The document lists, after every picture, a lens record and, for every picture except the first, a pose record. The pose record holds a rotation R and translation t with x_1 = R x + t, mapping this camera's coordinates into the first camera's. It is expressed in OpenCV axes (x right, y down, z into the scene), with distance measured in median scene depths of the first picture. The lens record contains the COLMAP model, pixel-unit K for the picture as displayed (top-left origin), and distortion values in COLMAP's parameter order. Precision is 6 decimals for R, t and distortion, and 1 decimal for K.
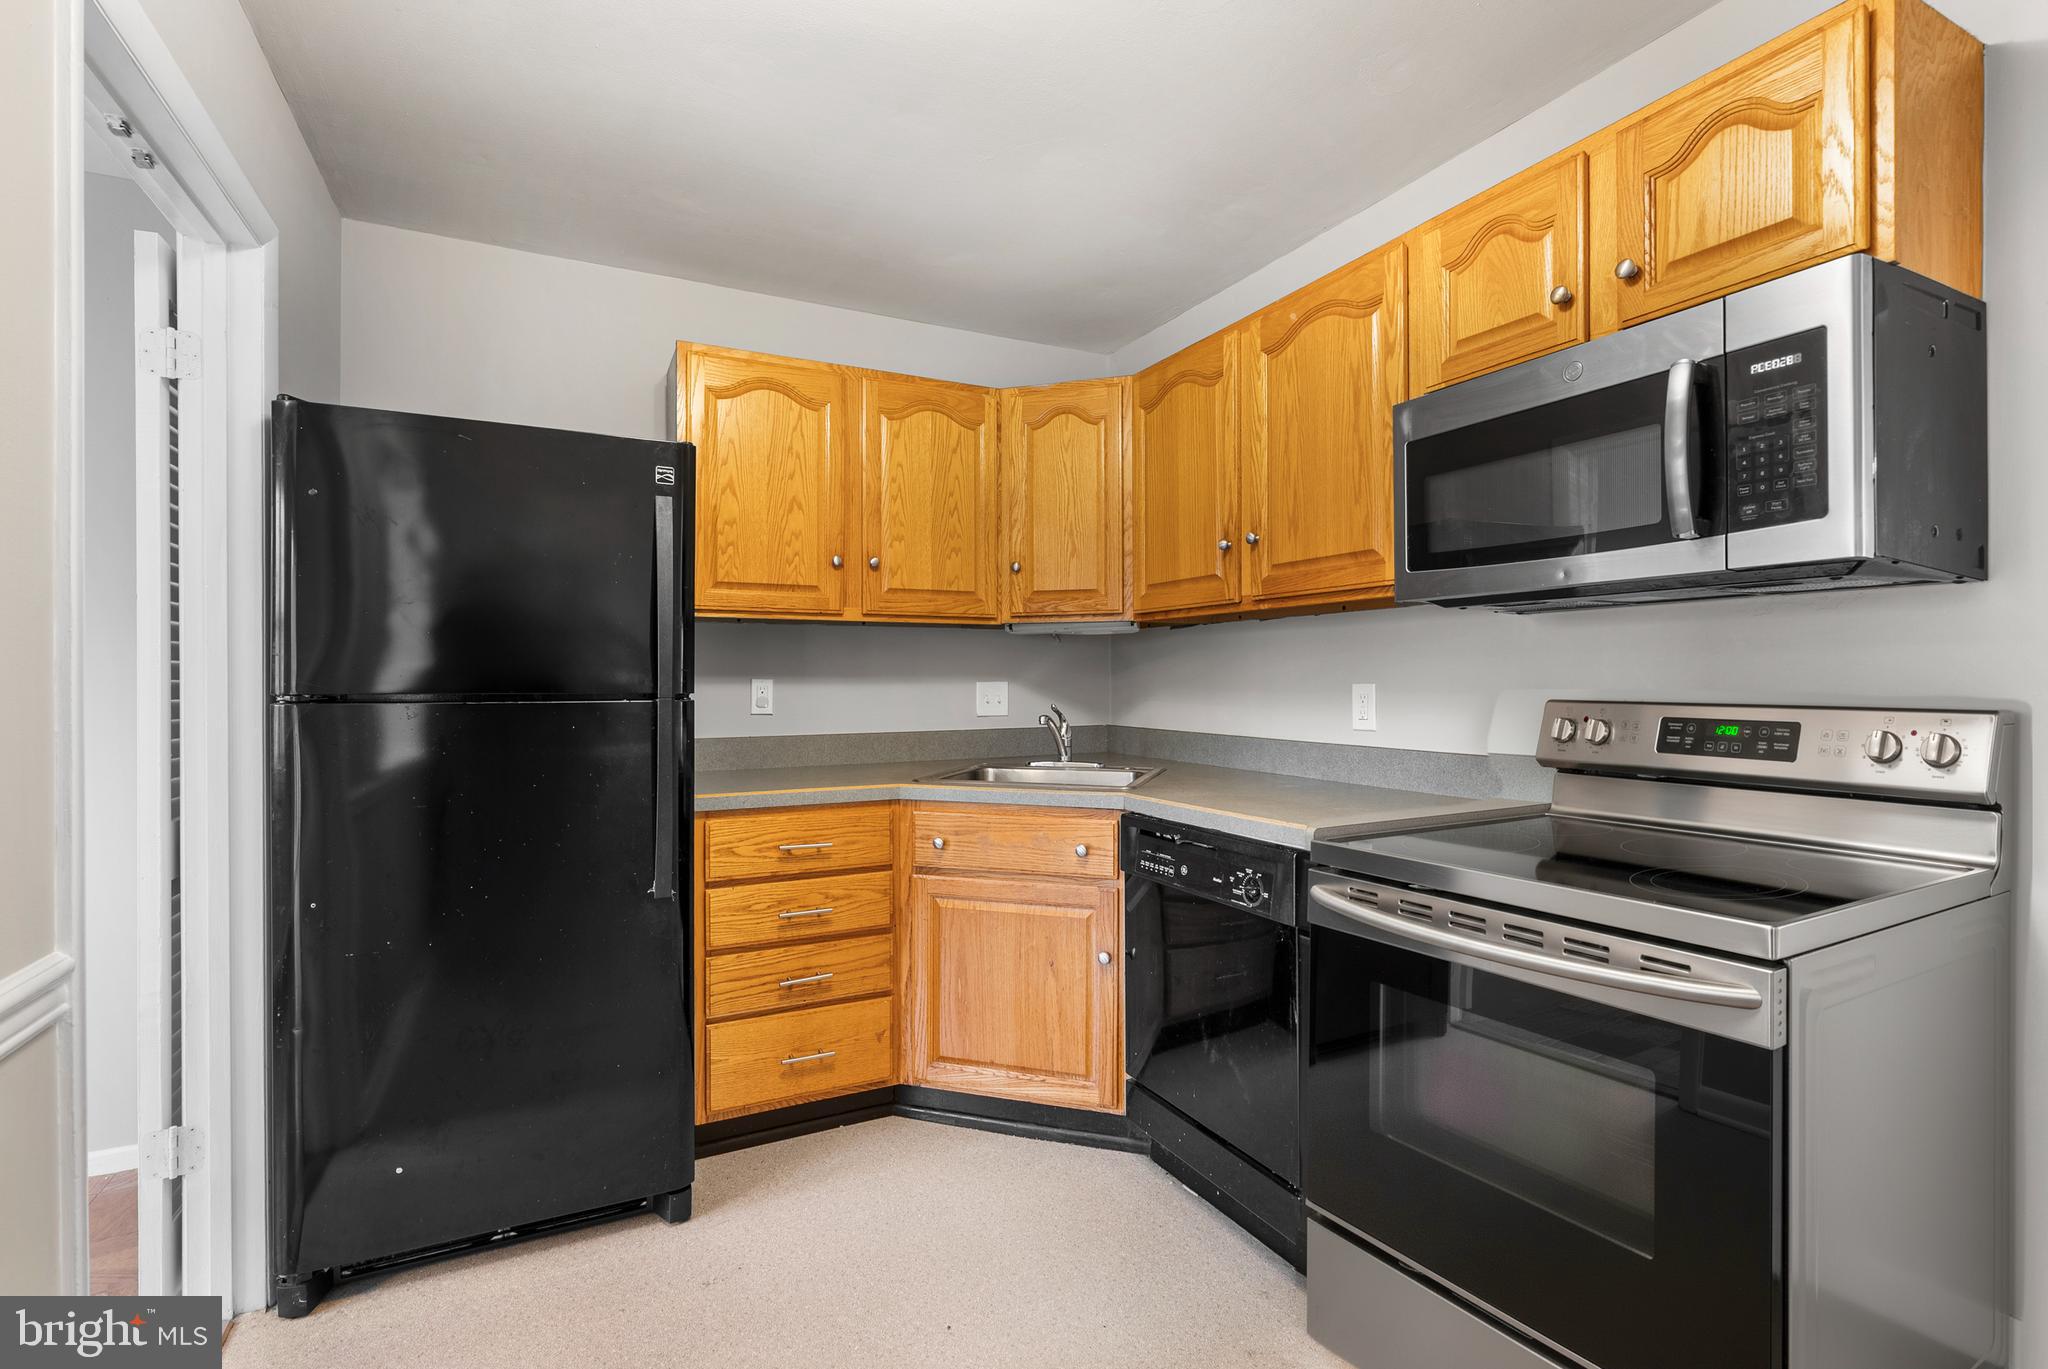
lens RADIAL K [[934.2, 0, 1025.7], [0, 934.2, 679.0], [0, 0, 1]] dist [-0.008388, 0.003197]
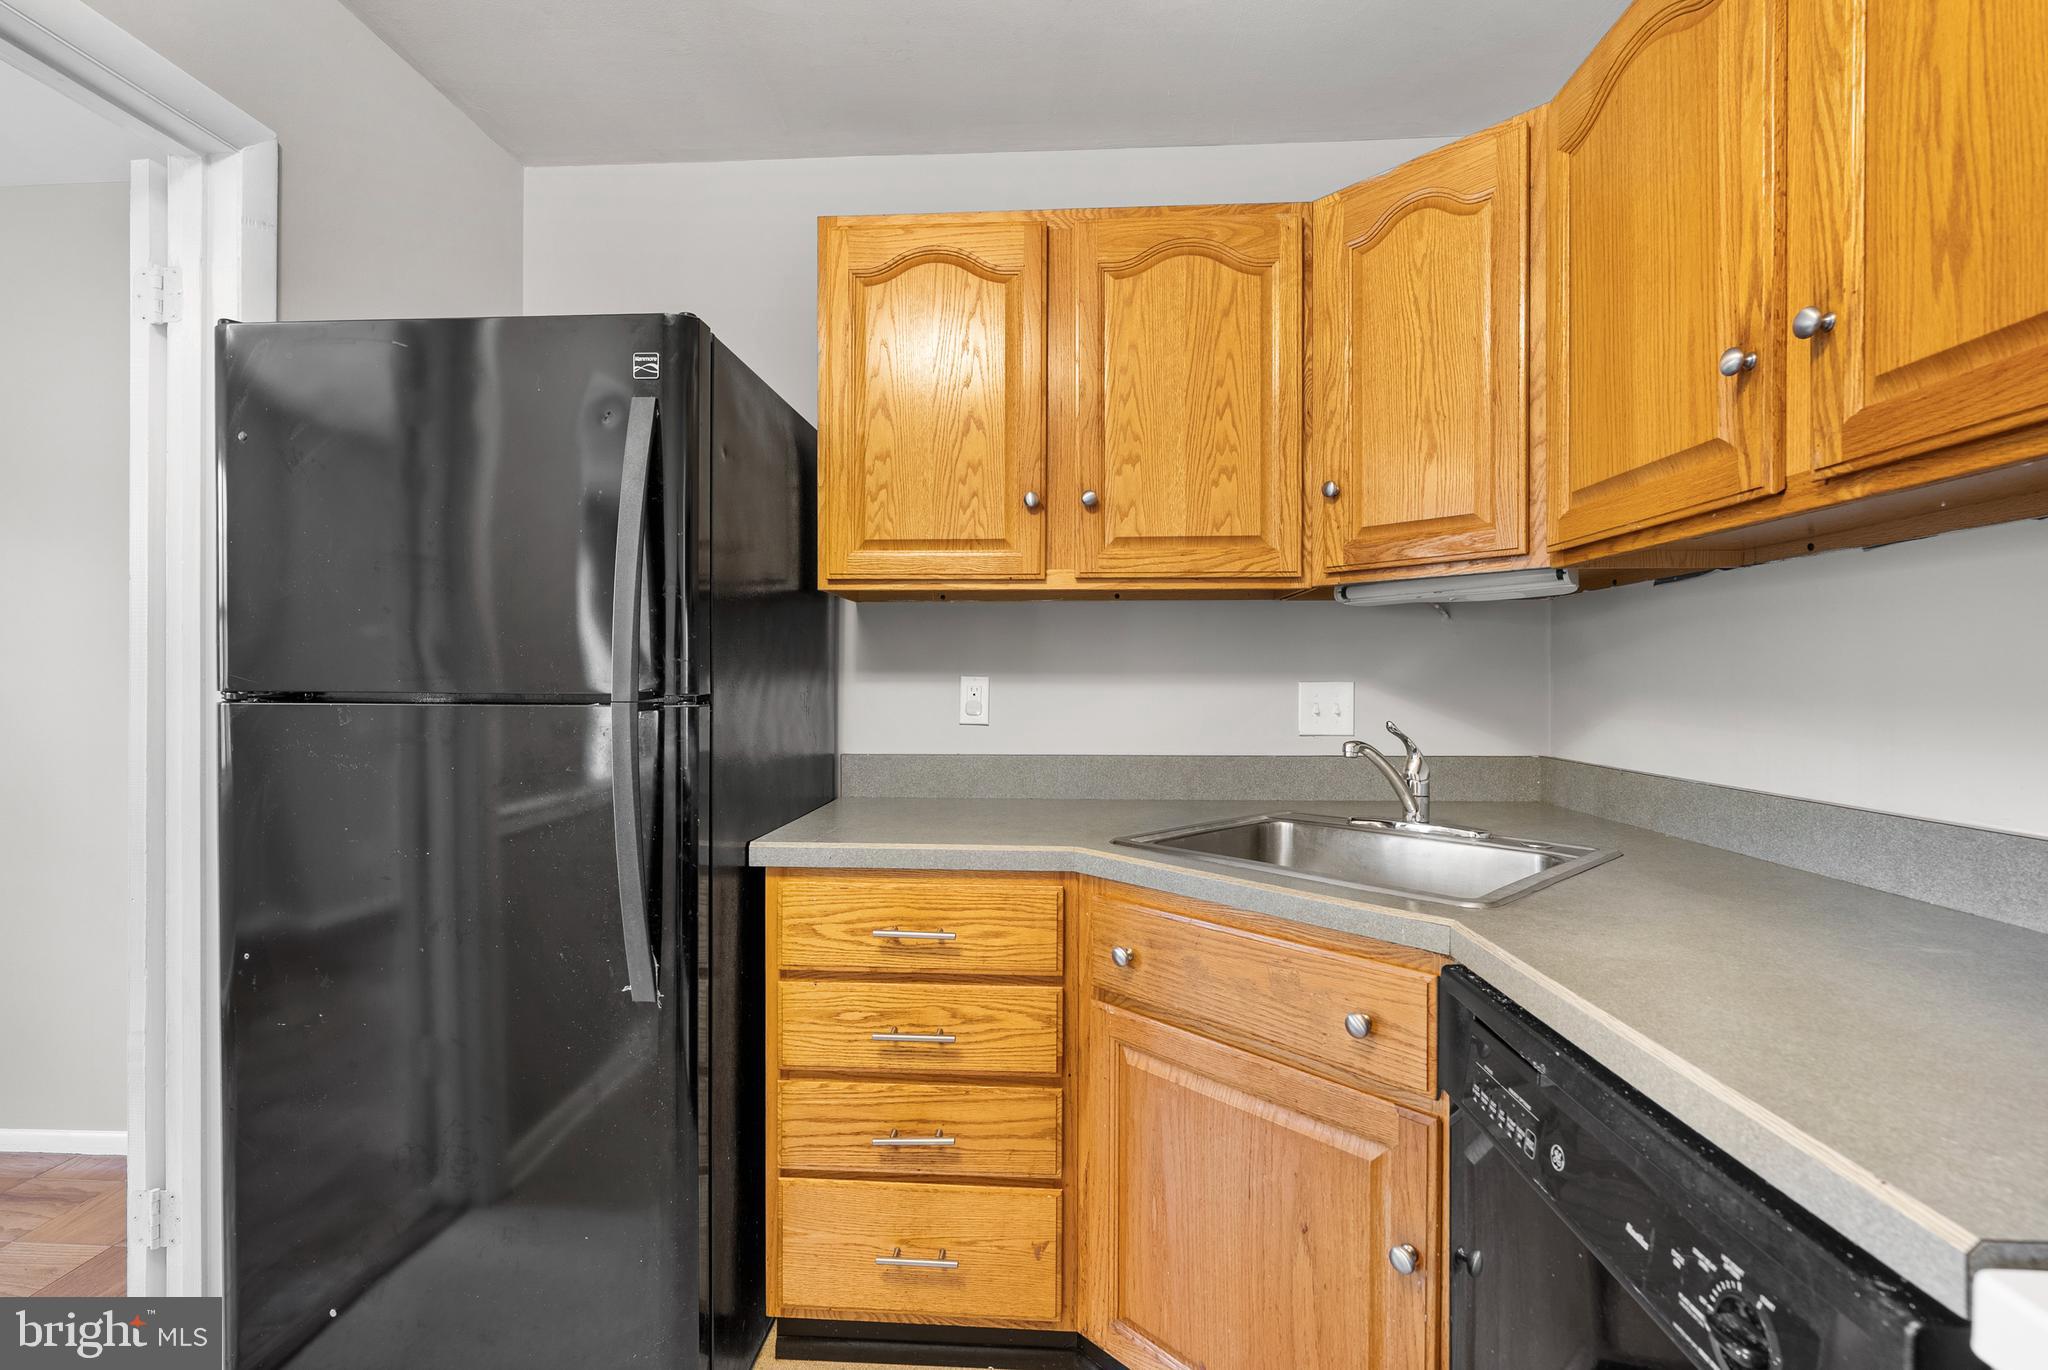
lens RADIAL K [[934.2, 0, 1016.4], [0, 934.2, 683.5], [0, 0, 1]] dist [-0.008388, 0.003197]
pose [[0.860813, 0.005302, -0.508894, 0.145372], [-0.003881, 0.999985, 0.003854, 0.003134], [0.508907, -0.001343, 0.860821, 0.461624]]
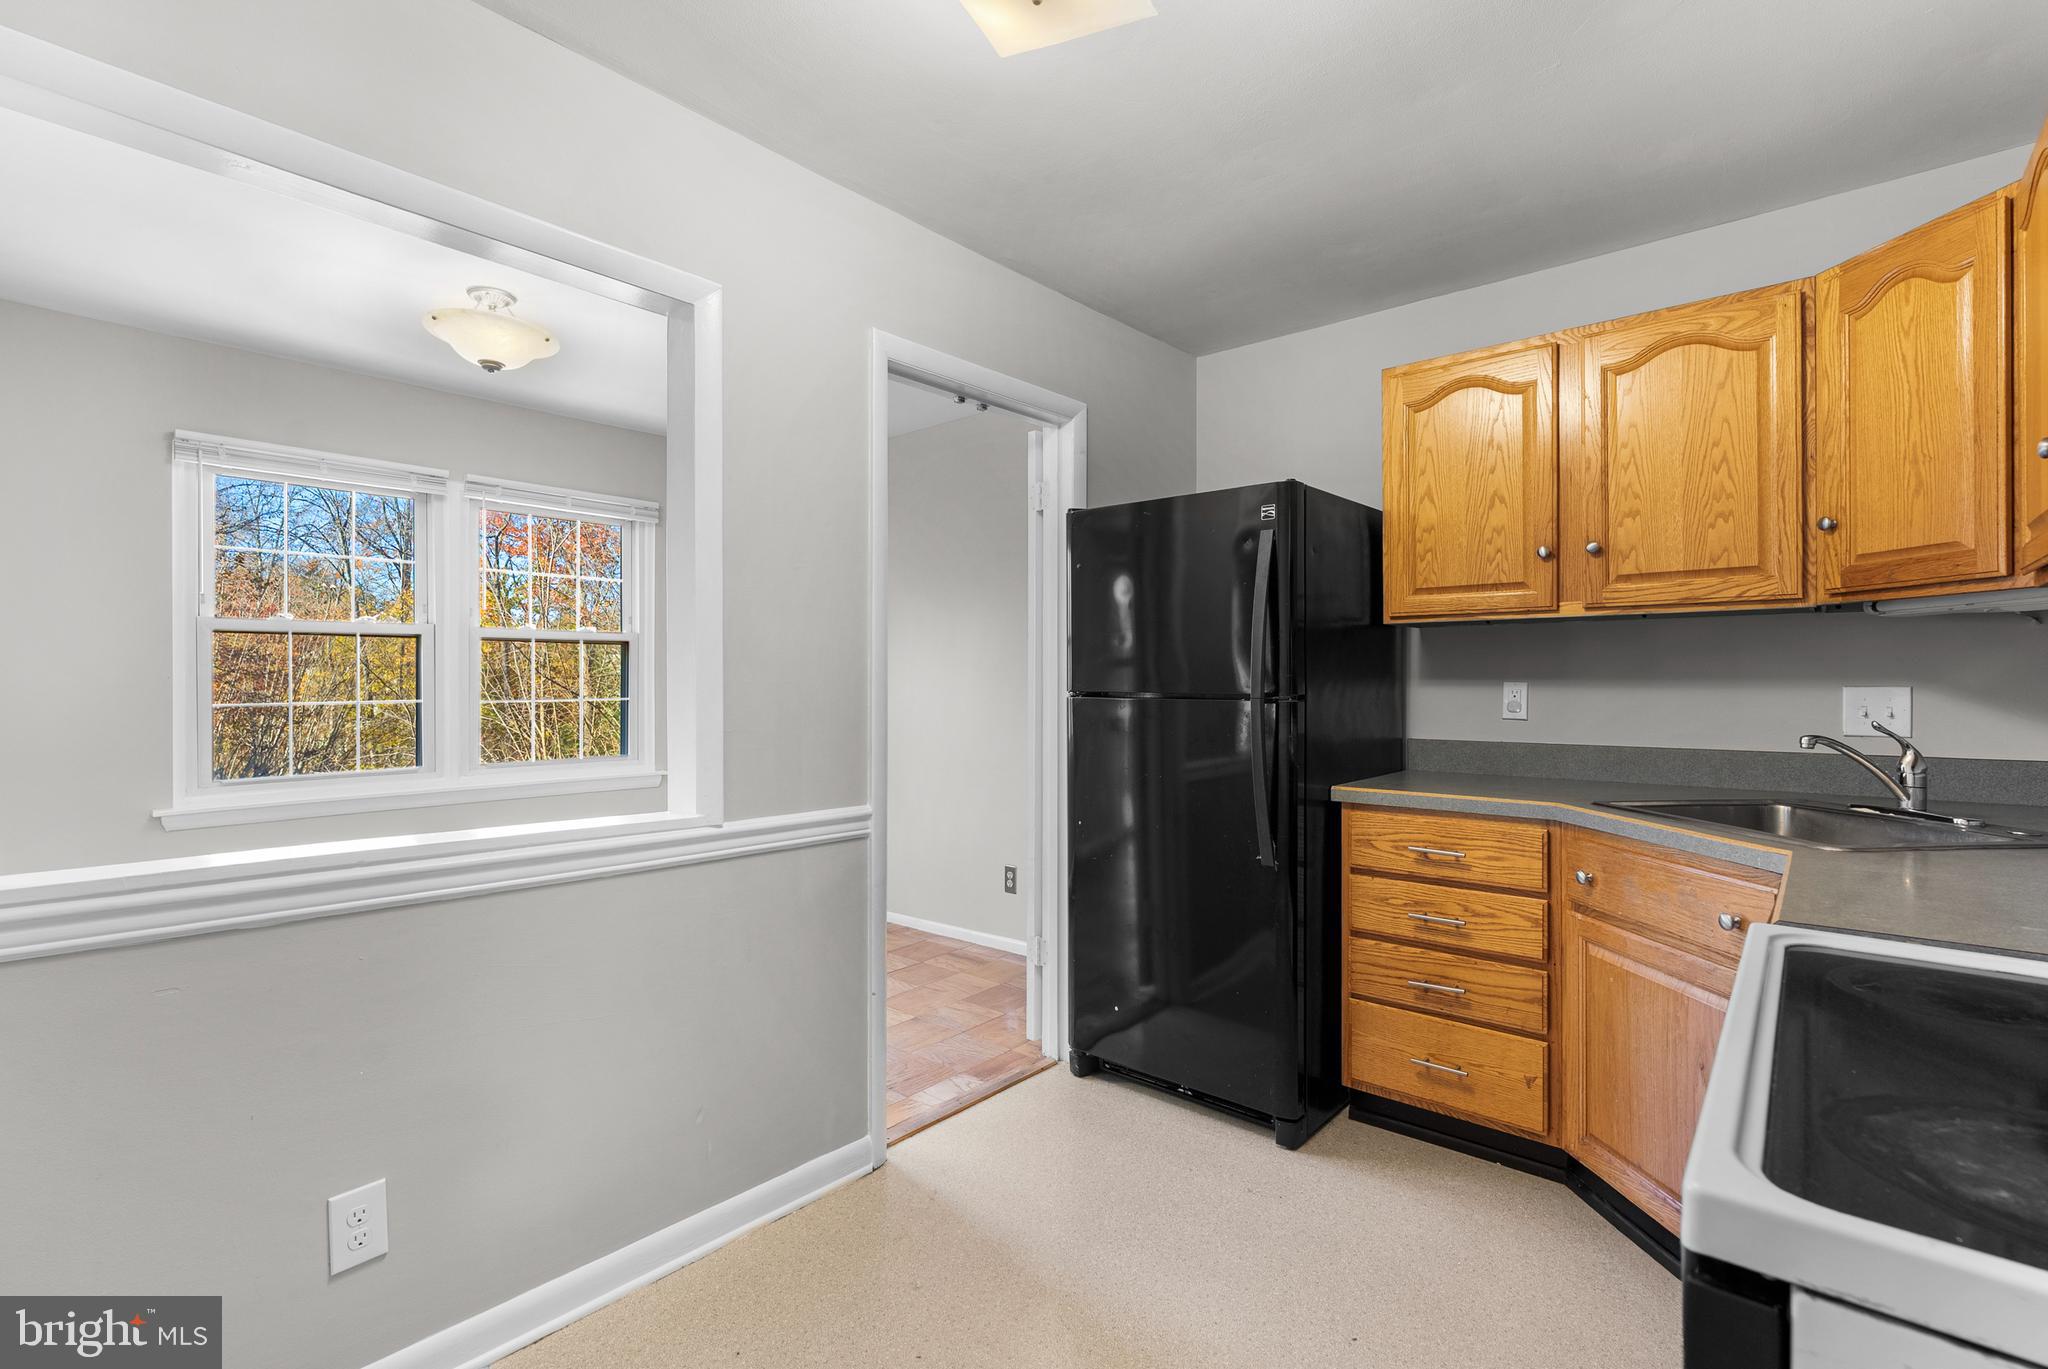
lens RADIAL K [[934.2, 0, 1025.2], [0, 934.2, 676.0], [0, 0, 1]] dist [-0.008388, 0.003197]
pose [[0.379655, -0.003008, -0.925123, 0.491457], [-0.000903, 0.999993, -0.003622, -0.002824], [0.925128, 0.002211, 0.379649, 0.212443]]
